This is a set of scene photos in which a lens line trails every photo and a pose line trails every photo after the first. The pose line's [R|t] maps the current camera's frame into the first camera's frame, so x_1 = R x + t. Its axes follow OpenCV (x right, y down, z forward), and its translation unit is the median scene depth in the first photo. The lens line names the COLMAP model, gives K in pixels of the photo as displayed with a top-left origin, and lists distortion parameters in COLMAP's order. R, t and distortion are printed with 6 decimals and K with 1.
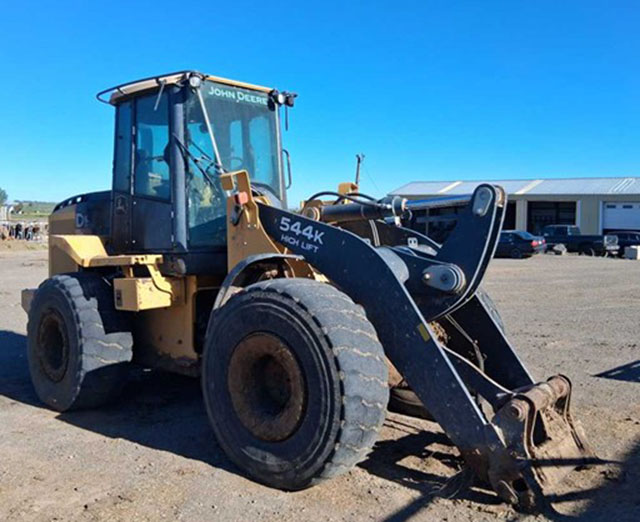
lens RADIAL K [[644.7, 0, 319.3], [0, 644.7, 216.5], [0, 0, 1]] dist [0.070133, -0.005337]
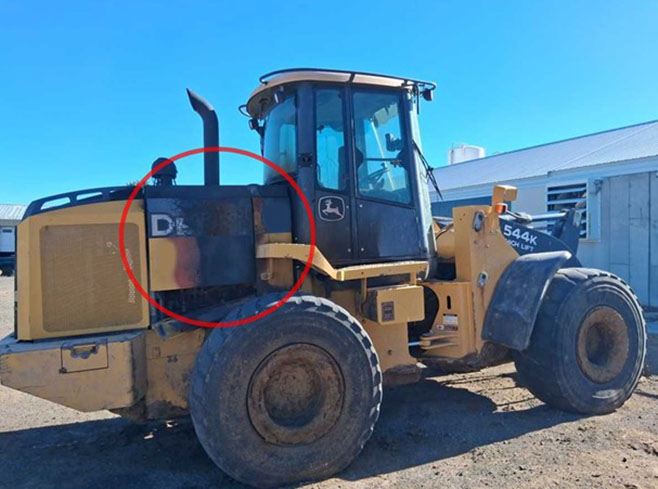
lens RADIAL K [[545.5, 0, 349.7], [0, 545.5, 219.5], [0, 0, 1]] dist [0.105808, -0.216954]
pose [[0.398514, 0.036734, 0.916426, -1.191558], [0.001907, 0.999162, -0.040880, 0.034662], [-0.917160, 0.018038, 0.398111, 0.869059]]
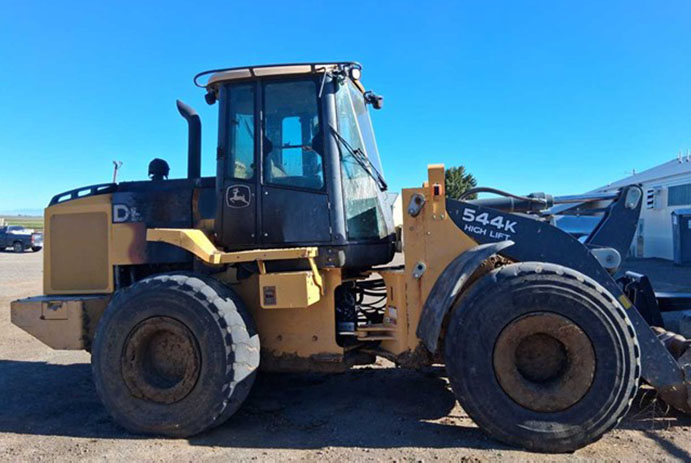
lens RADIAL K [[550.2, 0, 360.7], [0, 550.2, 200.8], [0, 0, 1]] dist [0.114351, -0.240116]
pose [[0.847231, 0.024189, 0.530674, -0.717513], [-0.002961, 0.999162, -0.040816, 0.026908], [-0.531217, 0.033009, 0.846592, 0.310296]]
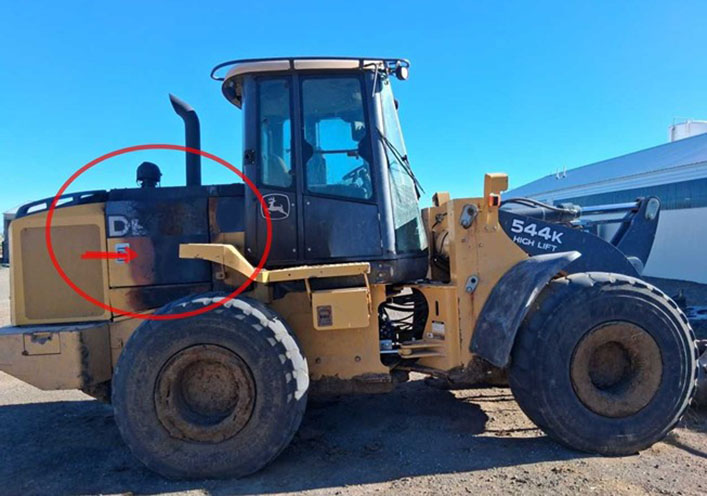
lens RADIAL K [[549.0, 0, 362.6], [0, 549.0, 247.0], [0, 0, 1]] dist [0.101813, -0.204623]
pose [[0.706534, -0.018674, 0.707432, -0.897937], [0.006124, 0.999776, 0.020275, 0.026701], [-0.707652, -0.009992, 0.706490, 0.543947]]
